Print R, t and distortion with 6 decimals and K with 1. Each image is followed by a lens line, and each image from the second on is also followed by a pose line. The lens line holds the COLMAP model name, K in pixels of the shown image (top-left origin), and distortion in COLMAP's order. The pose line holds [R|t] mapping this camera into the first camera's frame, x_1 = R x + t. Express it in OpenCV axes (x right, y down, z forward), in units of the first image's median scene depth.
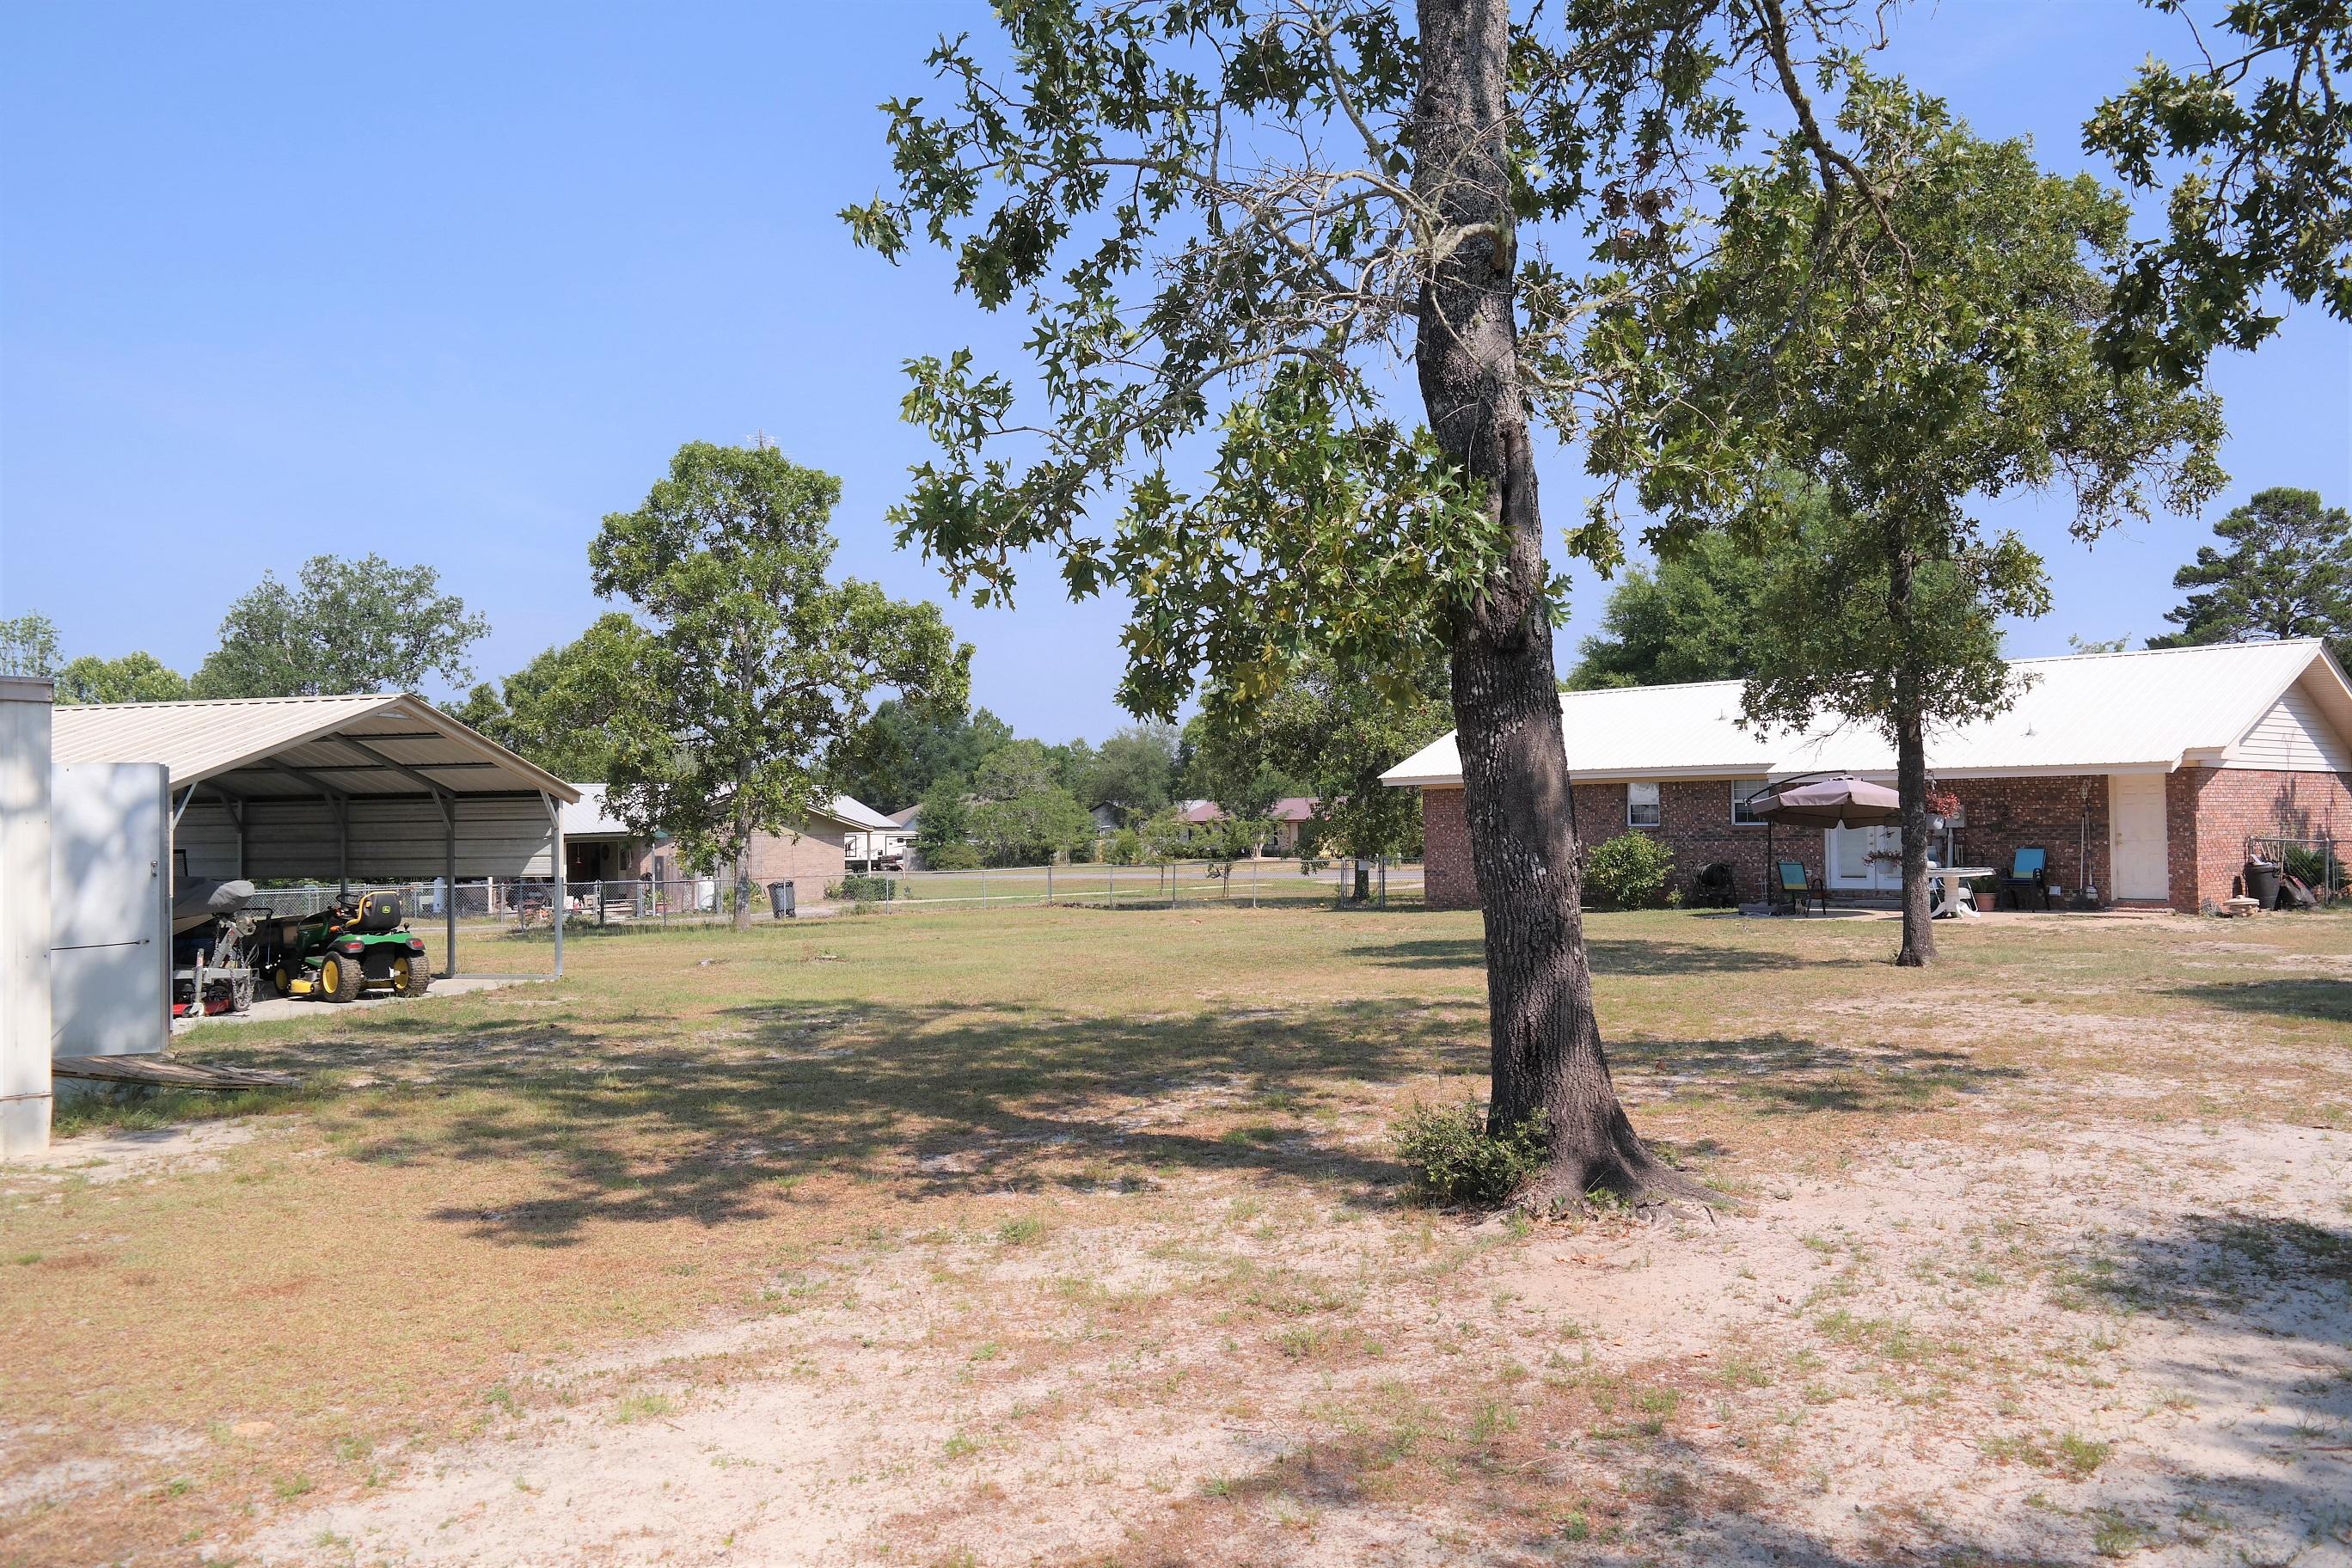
lens RADIAL K [[1901.6, 0, 1185.4], [0, 1901.6, 783.1], [0, 0, 1]] dist [0.016862, -0.021288]
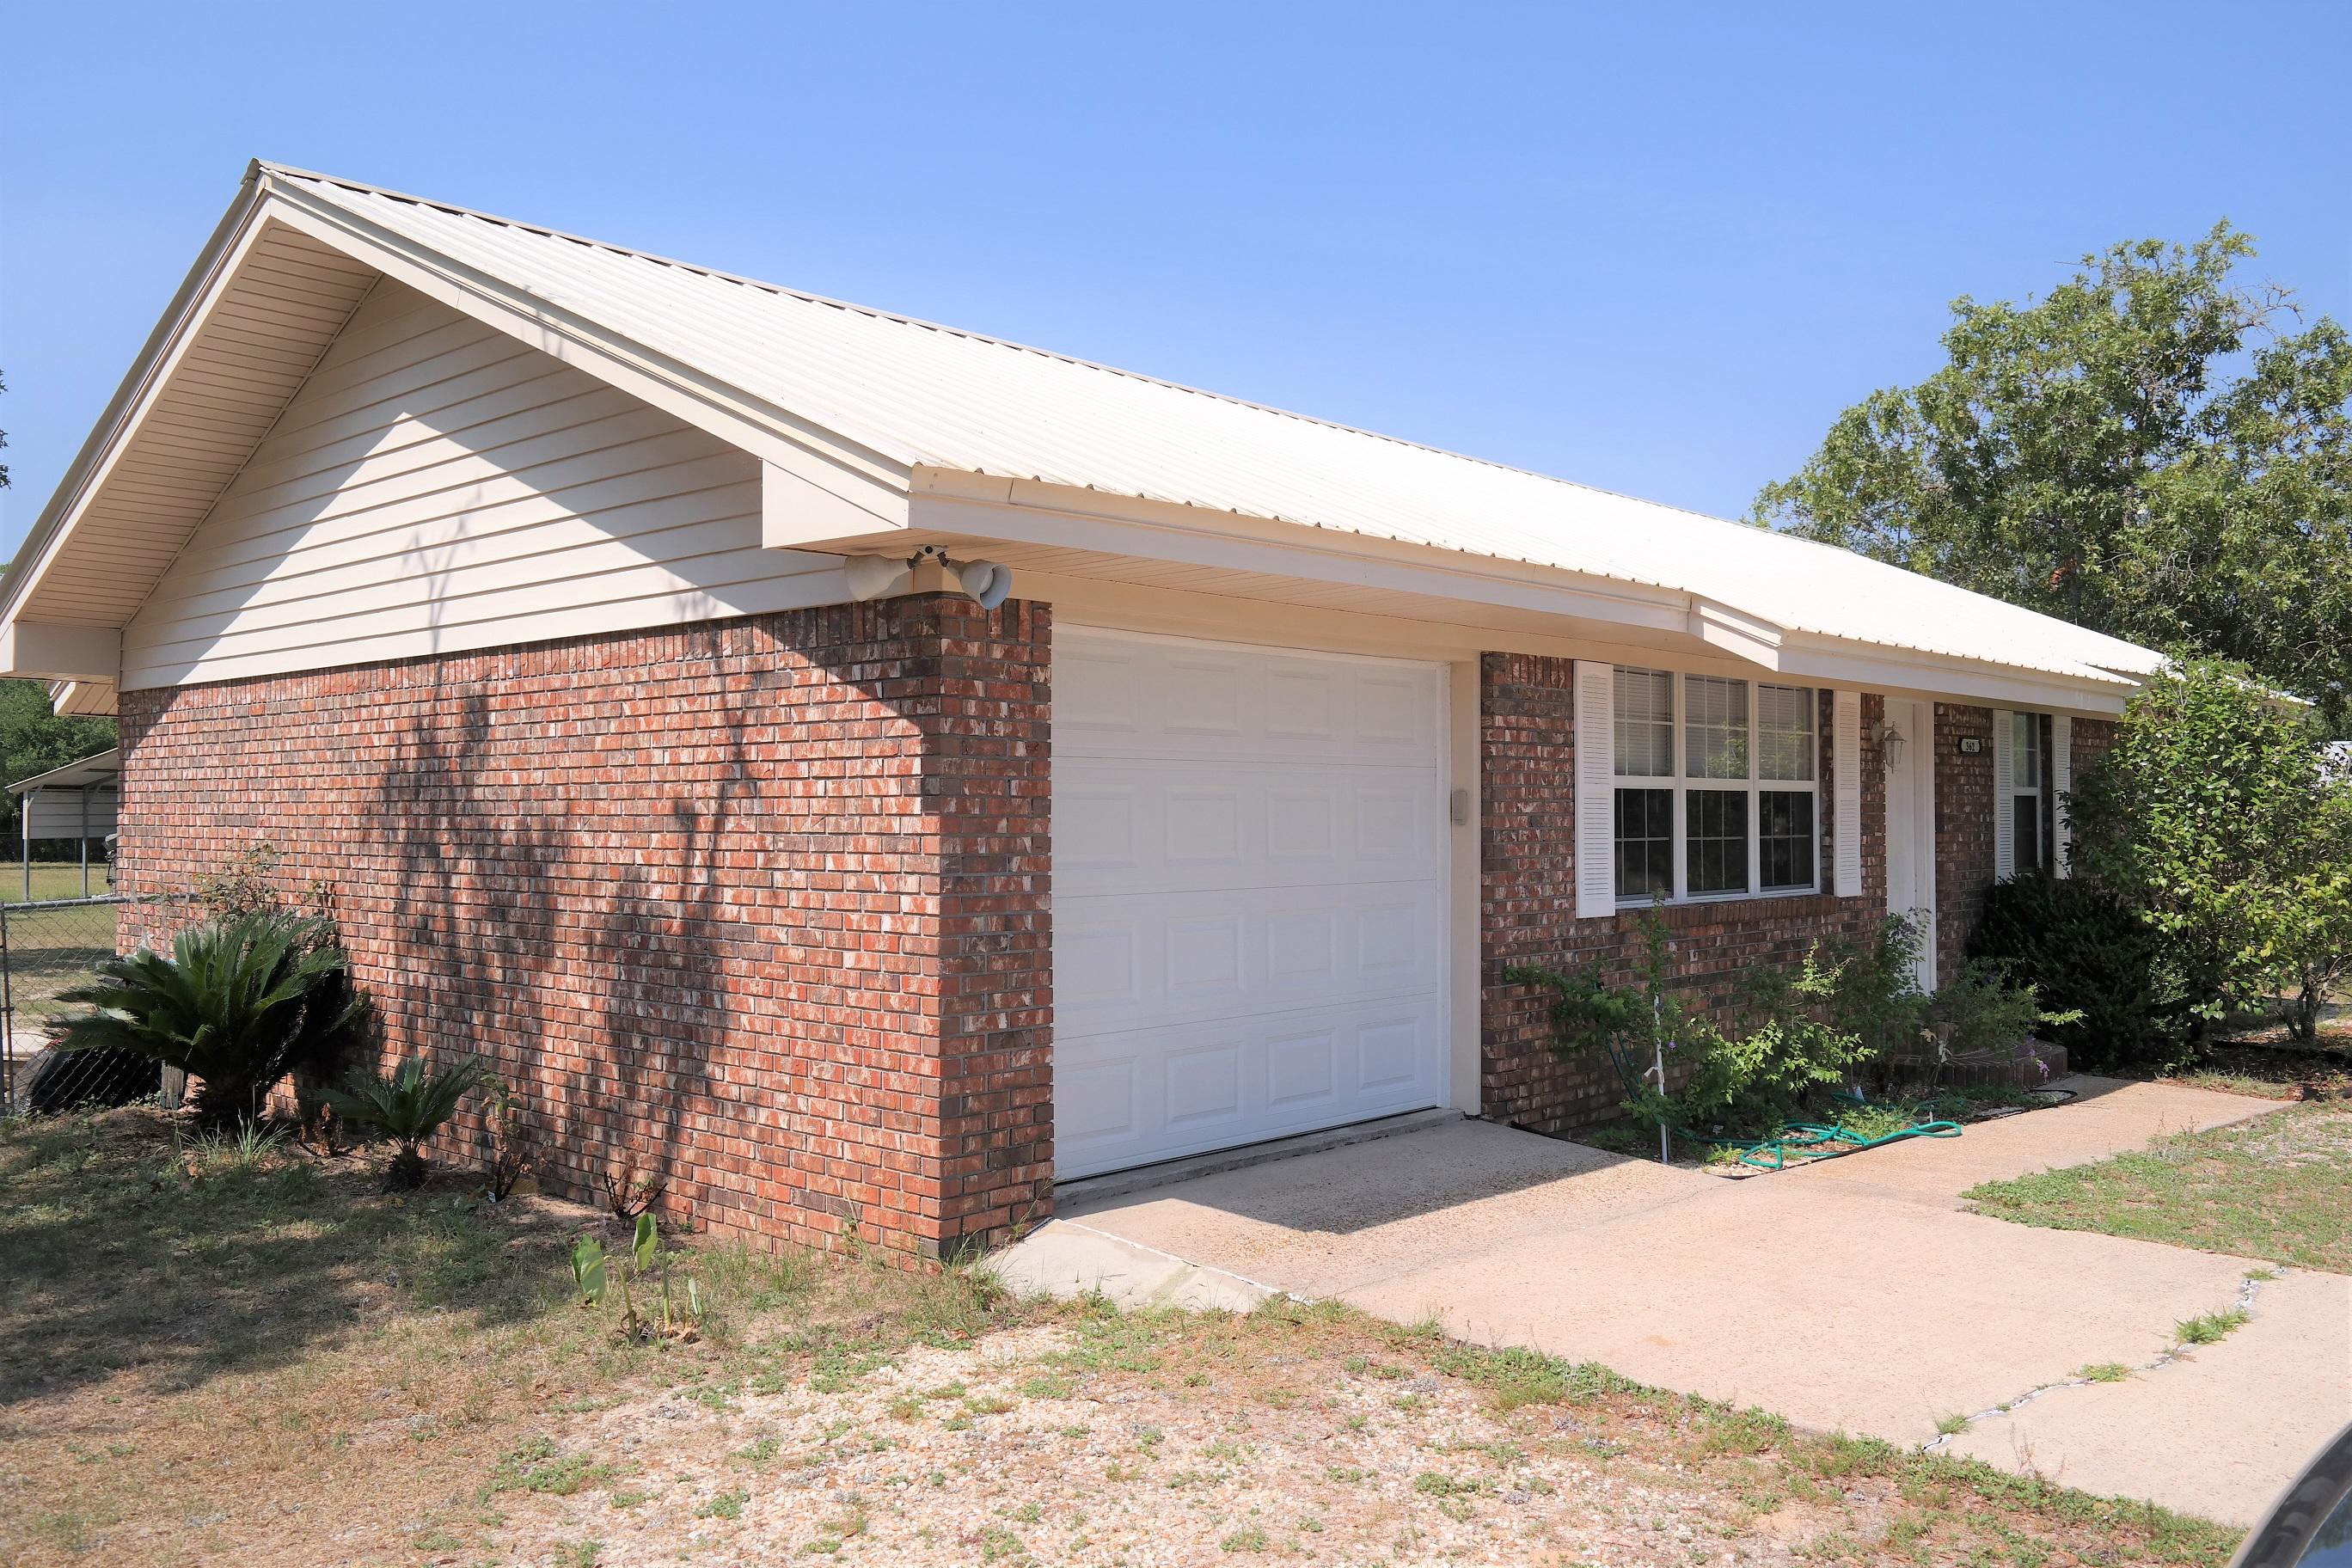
lens RADIAL K [[1901.6, 0, 1171.7], [0, 1901.6, 777.0], [0, 0, 1]] dist [0.016862, -0.021288]
pose [[0.057106, -0.006775, -0.998345, 0.908463], [0.020369, 0.999777, -0.005620, 0.014688], [0.998160, -0.020014, 0.057231, 1.159855]]
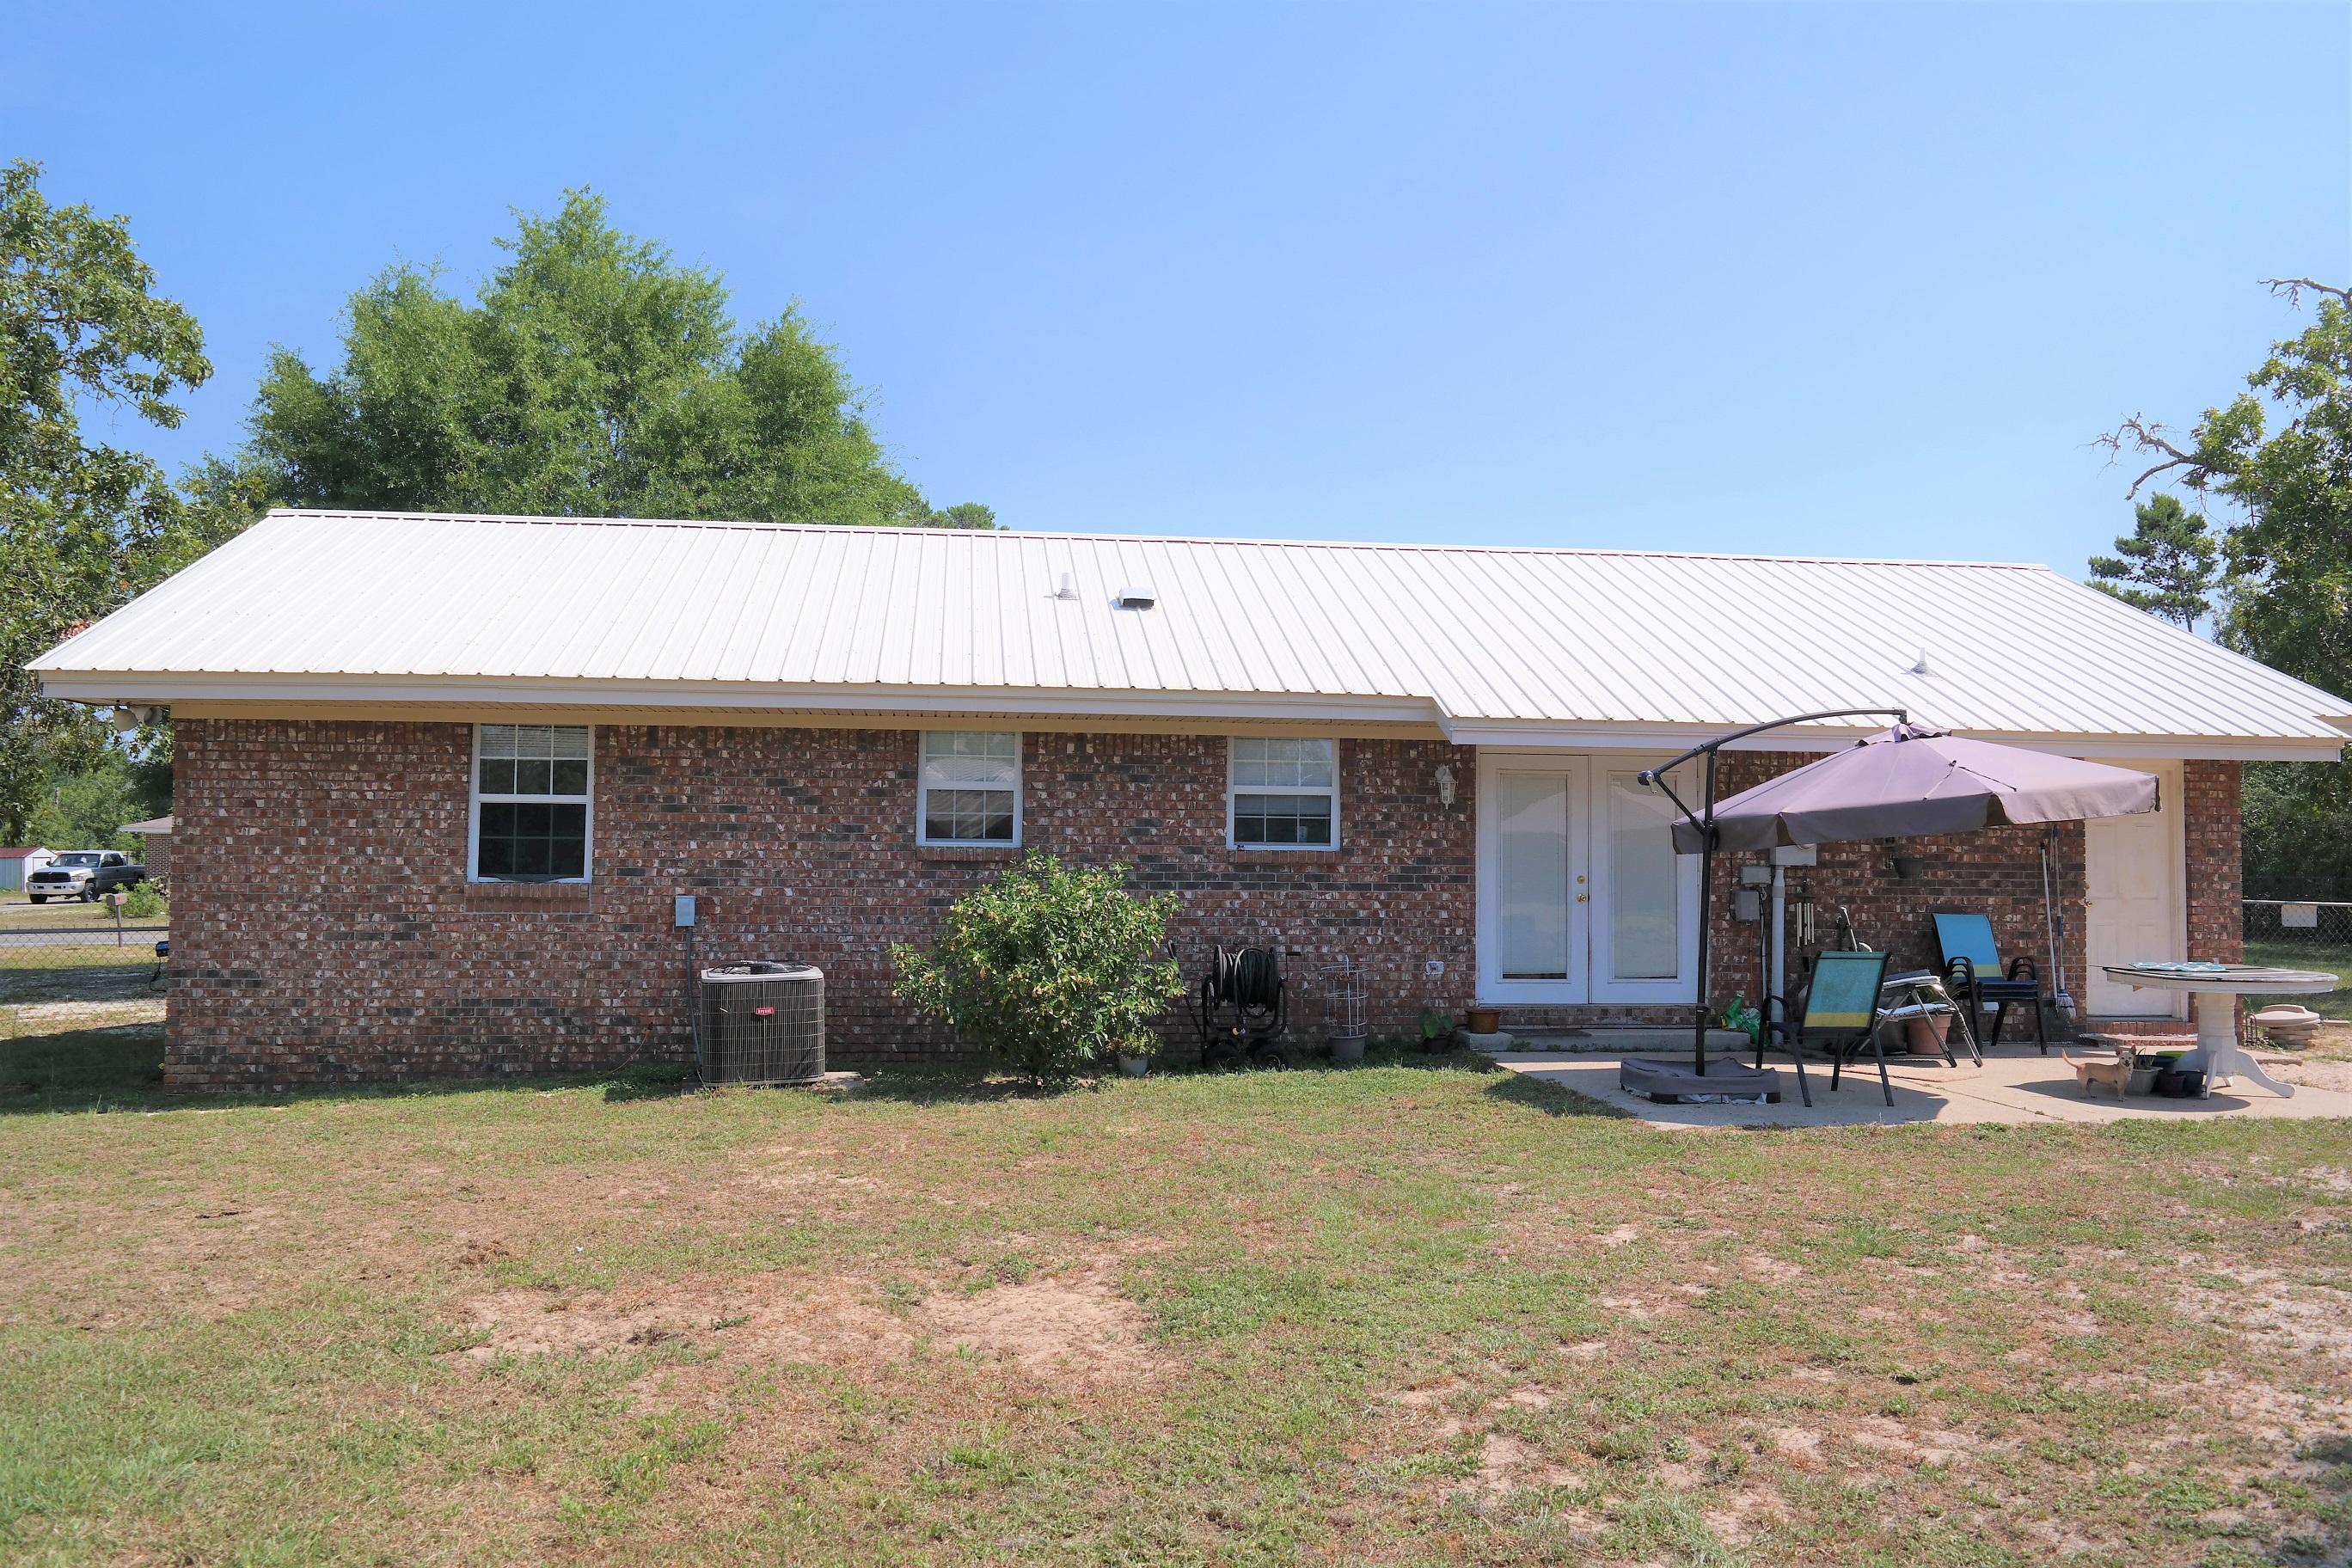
lens RADIAL K [[1901.6, 0, 1175.6], [0, 1901.6, 771.3], [0, 0, 1]] dist [0.016862, -0.021288]
pose [[0.581535, 0.061886, 0.811164, -0.050471], [-0.034937, 0.998082, -0.051100, 0.030819], [-0.812771, 0.001377, 0.582581, 0.902602]]
